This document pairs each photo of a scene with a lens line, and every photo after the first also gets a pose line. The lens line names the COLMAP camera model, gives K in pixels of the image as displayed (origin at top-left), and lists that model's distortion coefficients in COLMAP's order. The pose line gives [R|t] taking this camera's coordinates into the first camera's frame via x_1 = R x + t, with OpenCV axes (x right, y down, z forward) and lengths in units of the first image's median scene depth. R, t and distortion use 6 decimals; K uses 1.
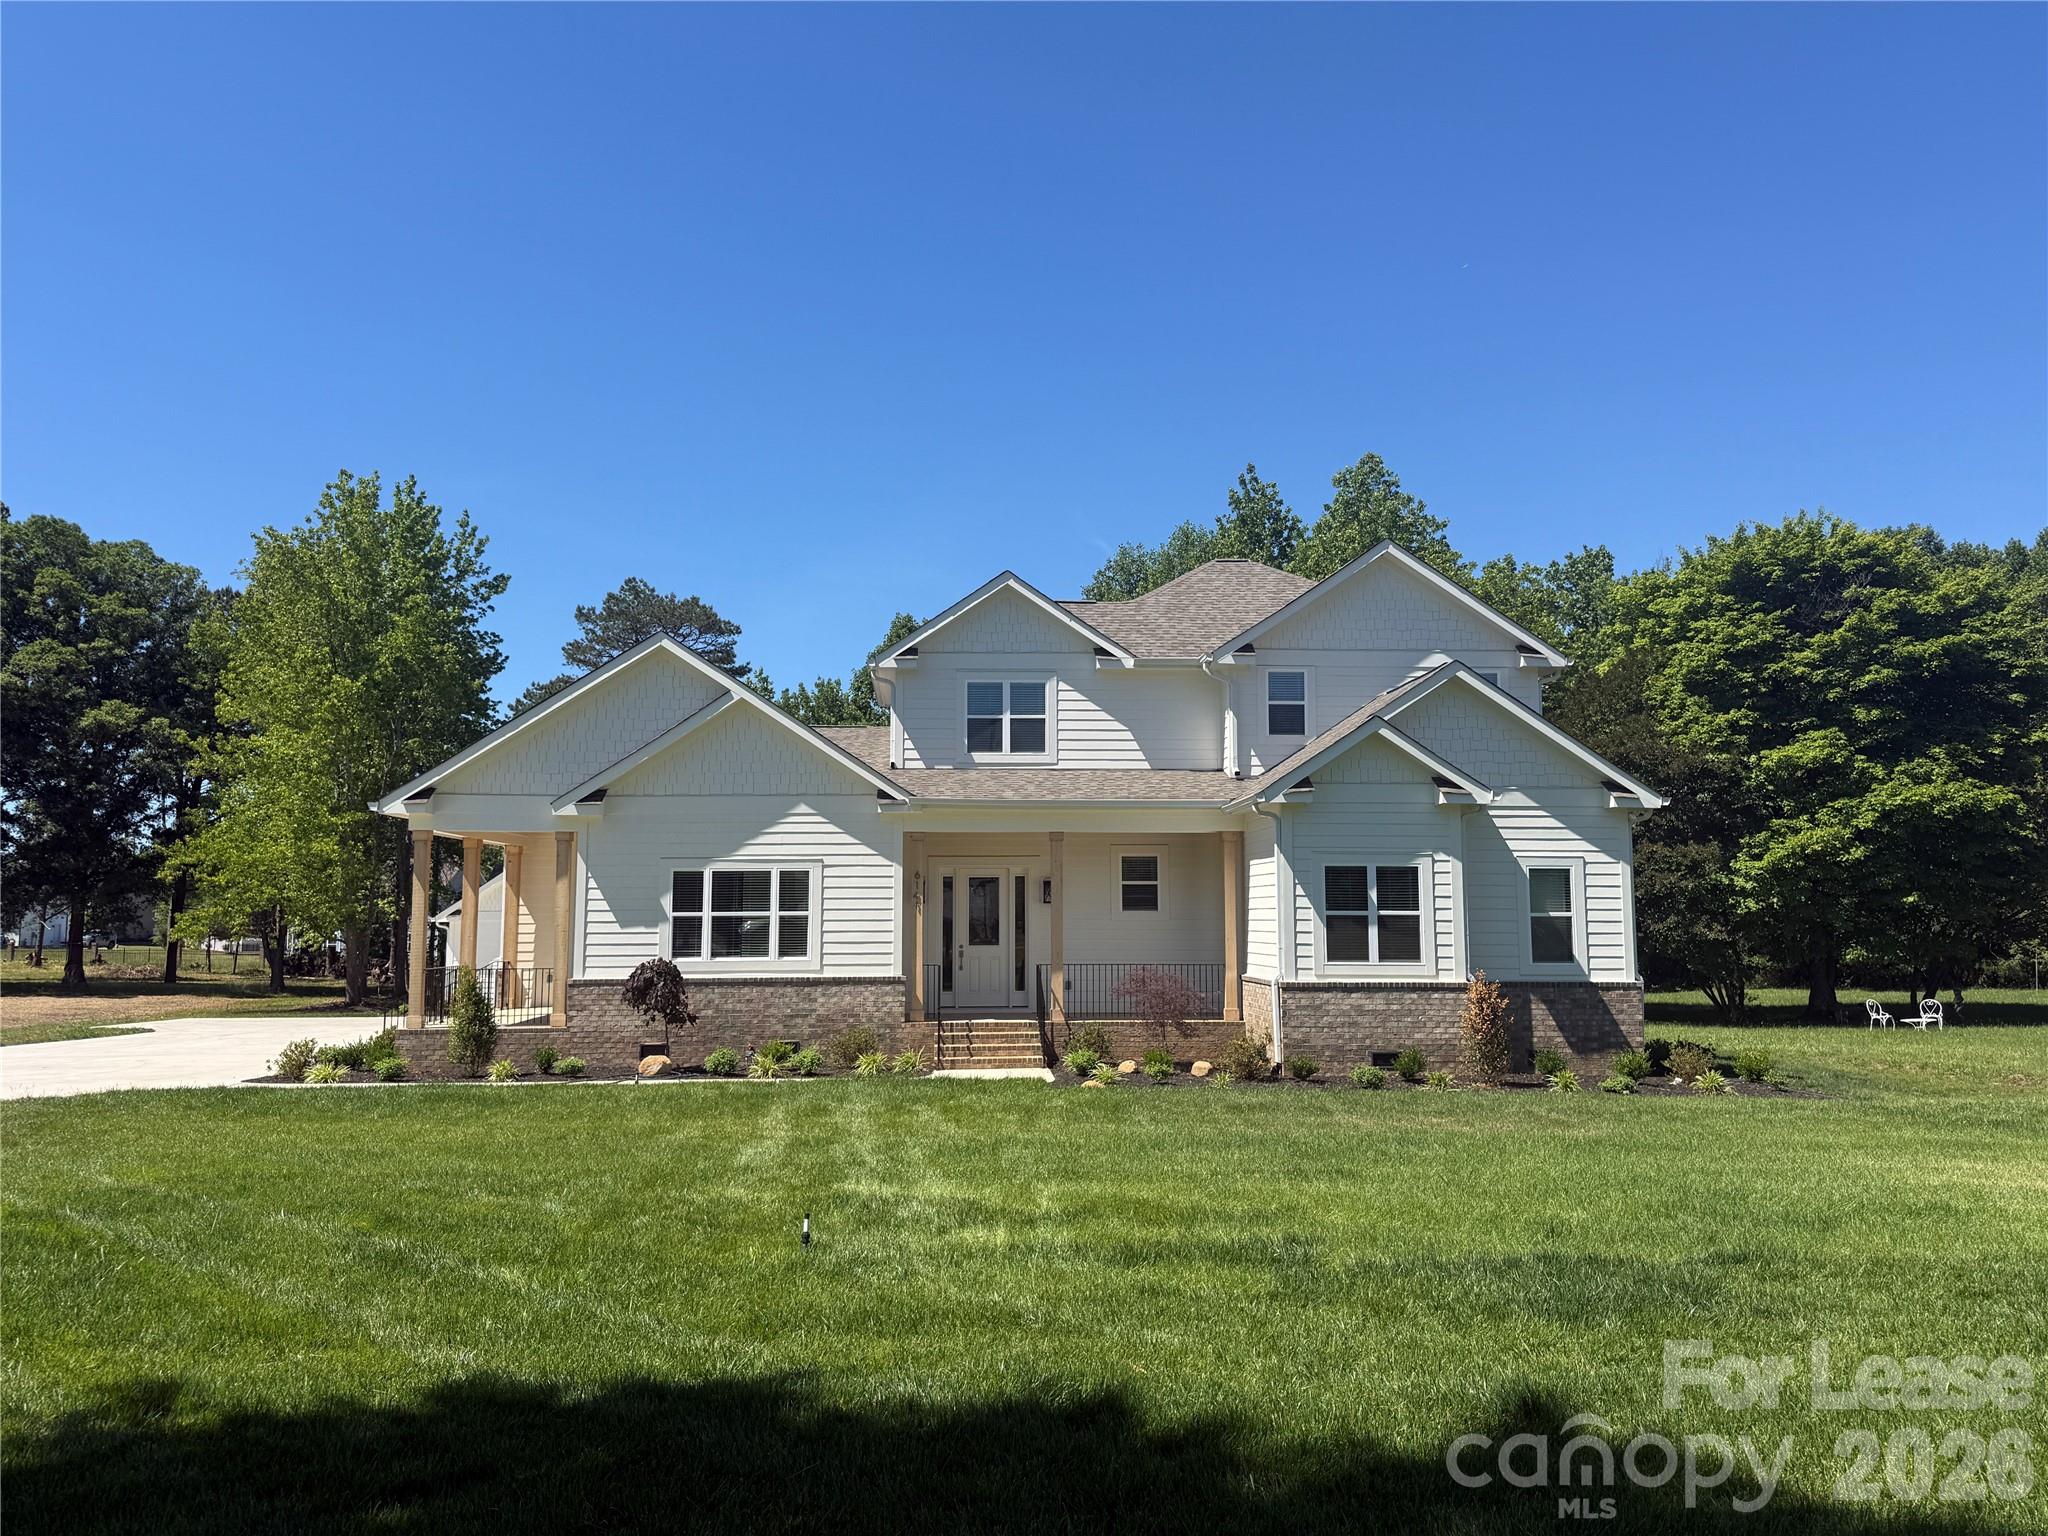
lens RADIAL K [[1484.1, 0, 1024.0], [0, 1484.1, 768.0], [0, 0, 1]] dist [0.145388, -0.213349]
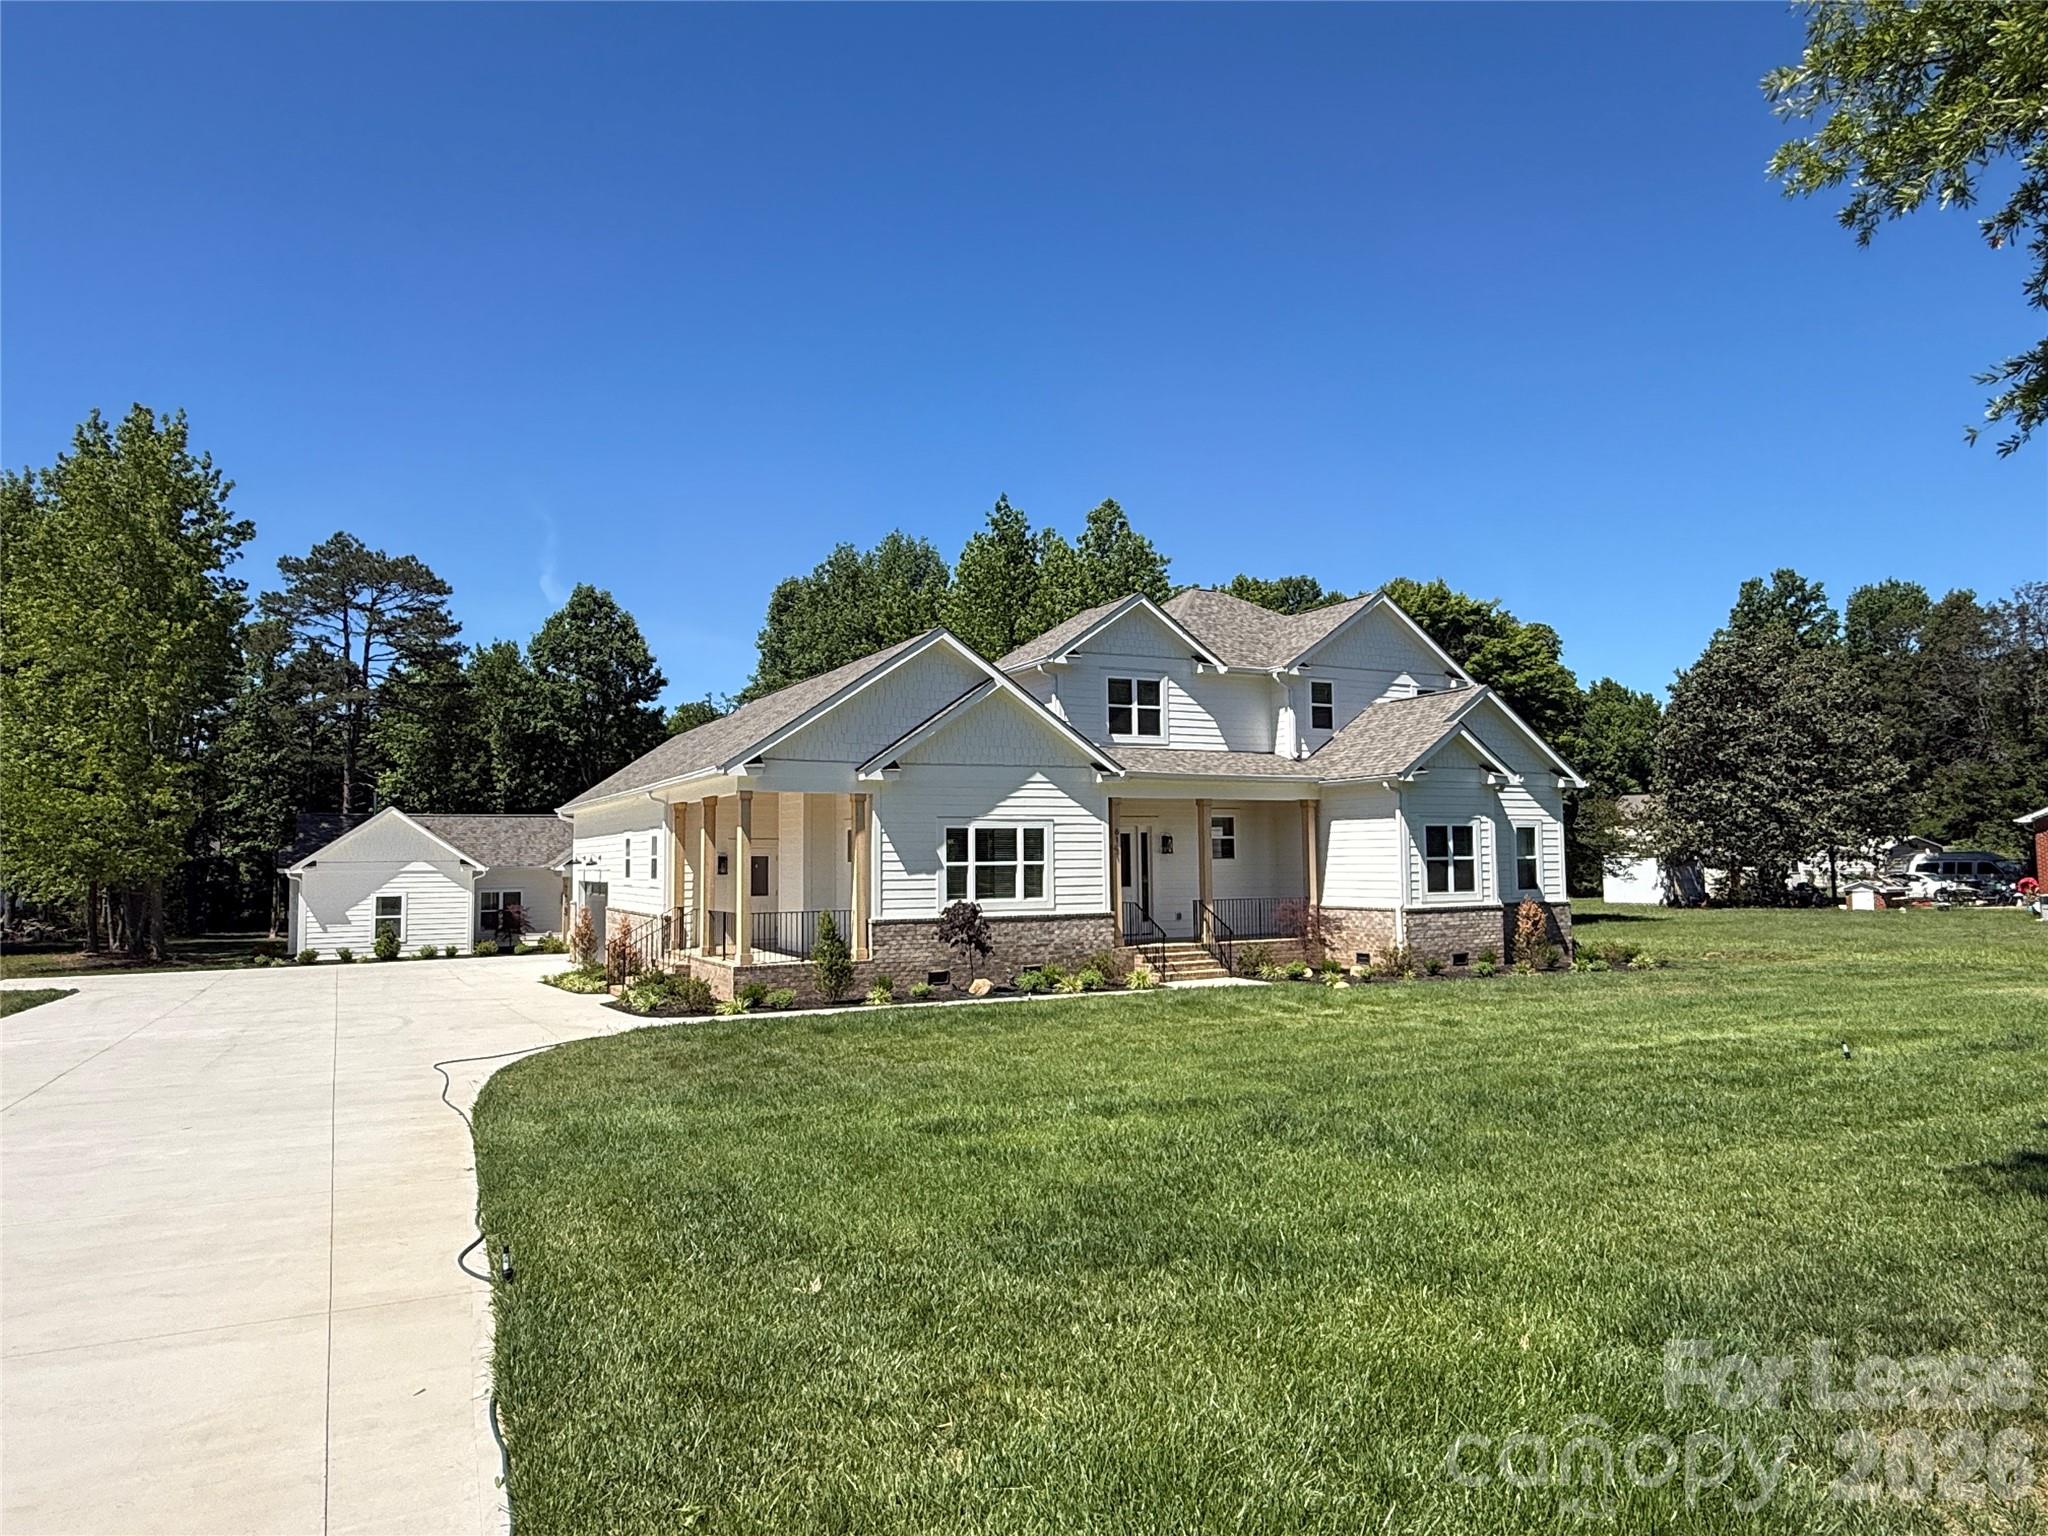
lens RADIAL K [[1310.0, 0, 1024.0], [0, 1310.0, 768.0], [0, 0, 1]] dist [0.000004, -0.000647]
pose [[0.910587, 0.020830, 0.412793, -0.609064], [-0.031836, 0.999297, 0.019801, -0.001603], [-0.412091, -0.031173, 0.910610, 0.023455]]
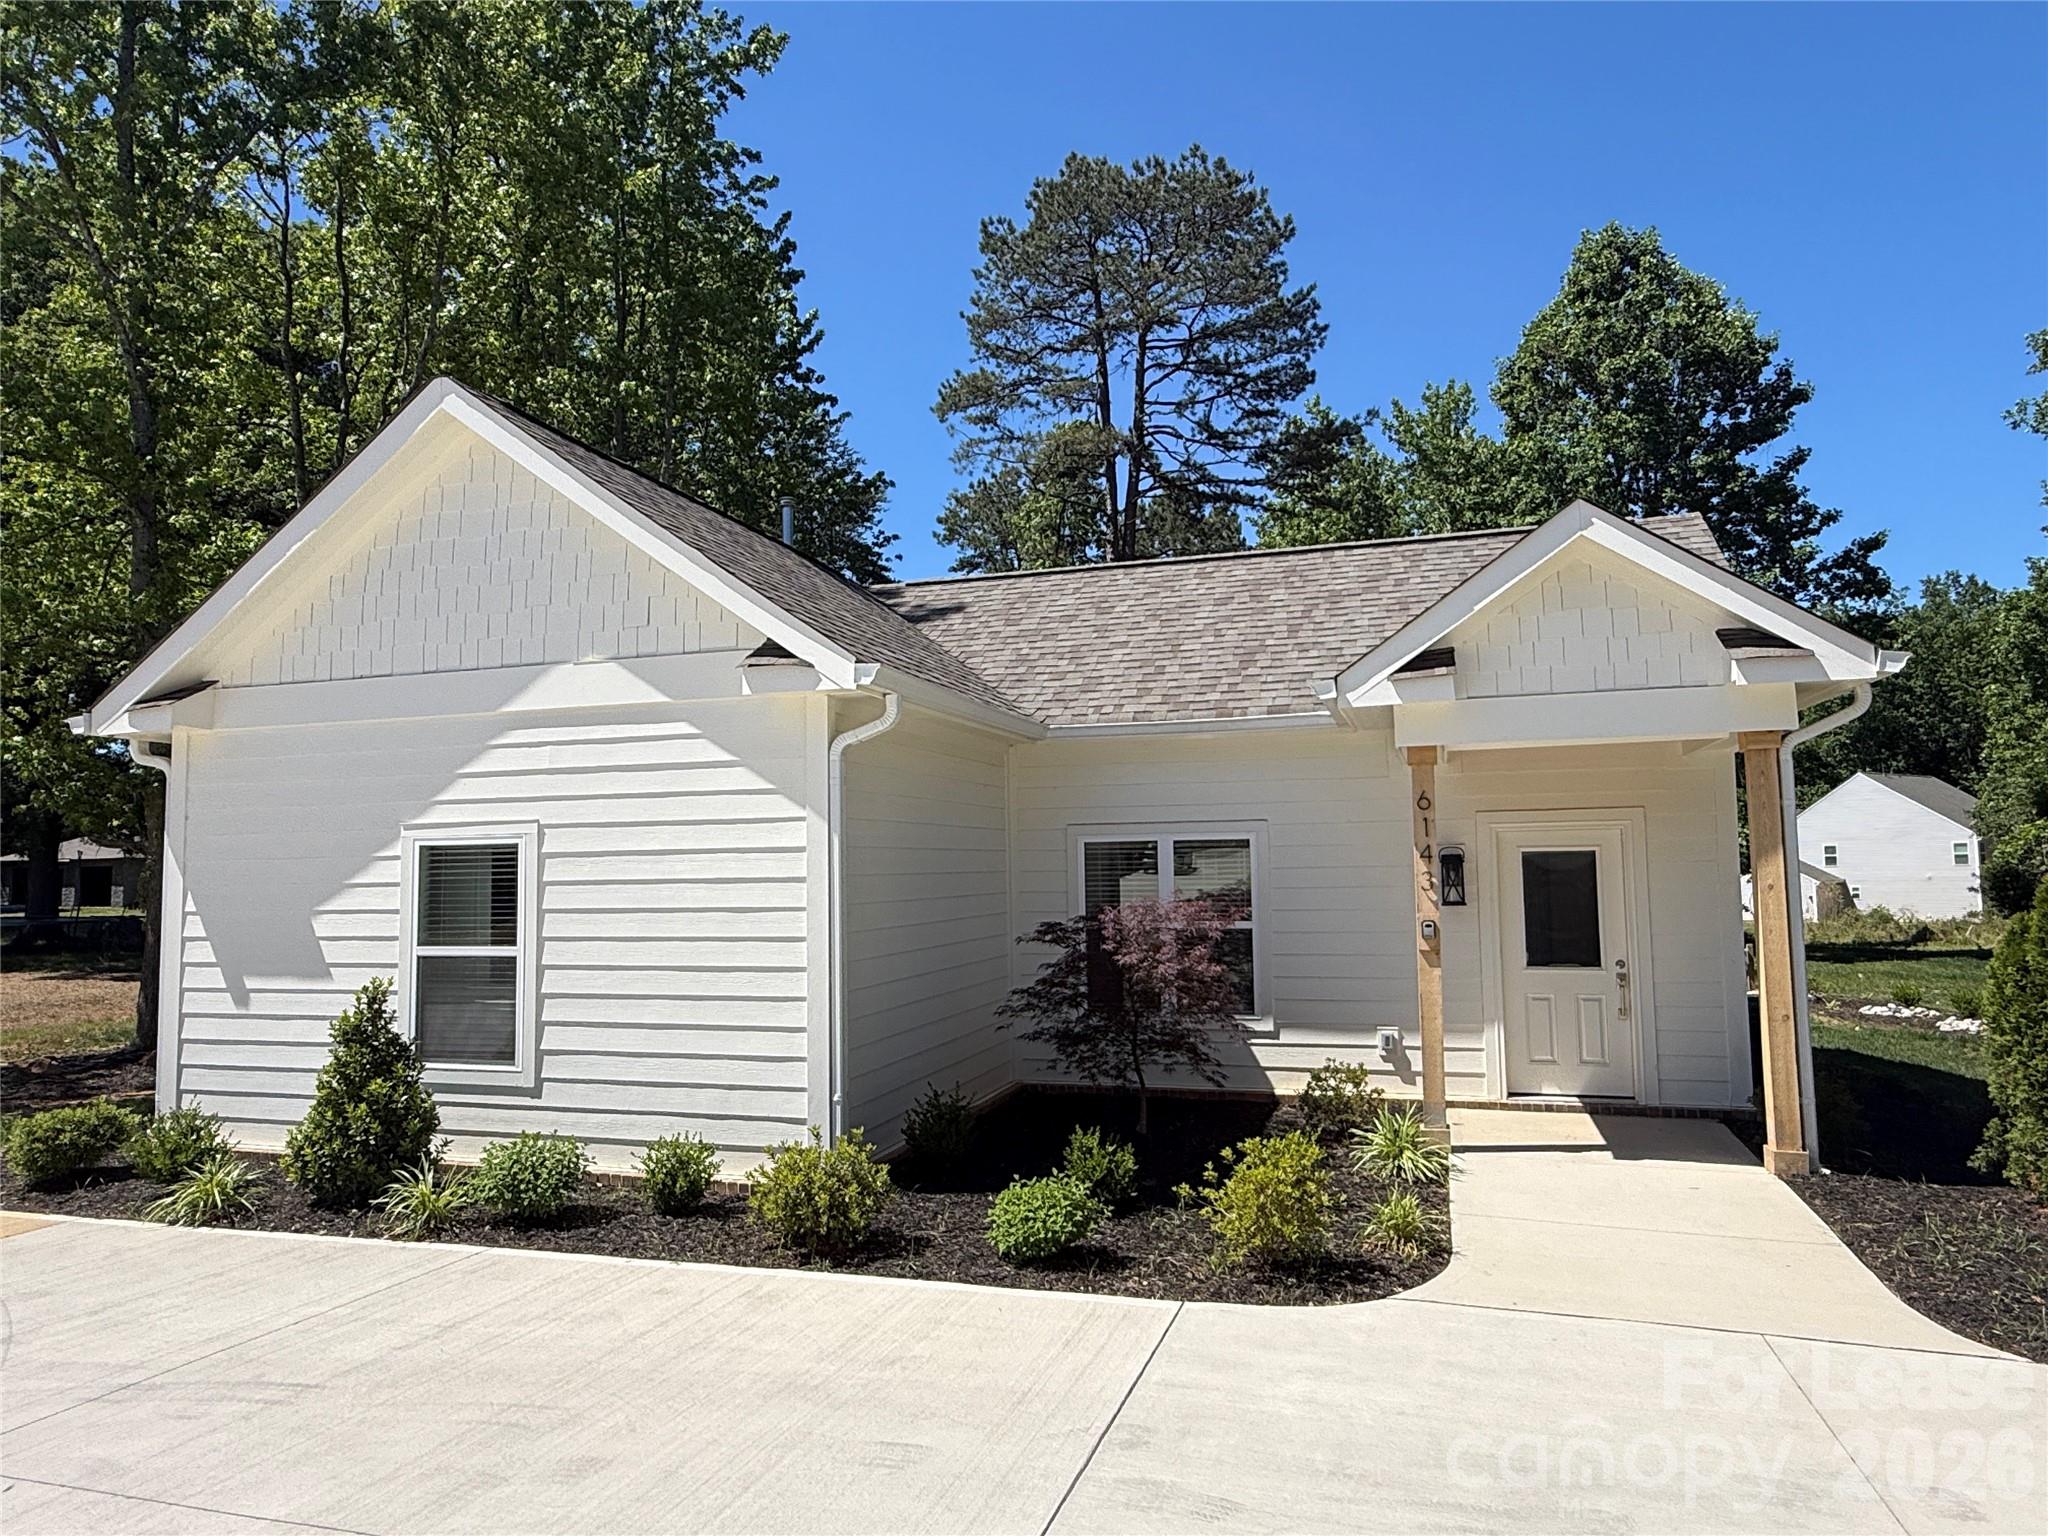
lens RADIAL K [[1310.0, 0, 1024.0], [0, 1310.0, 768.0], [0, 0, 1]] dist [0.000004, -0.000647]
pose [[0.937651, -0.039403, -0.345338, -0.398945], [0.047632, 0.998747, 0.015373, 0.217188], [0.344299, -0.030864, 0.938353, 1.725181]]
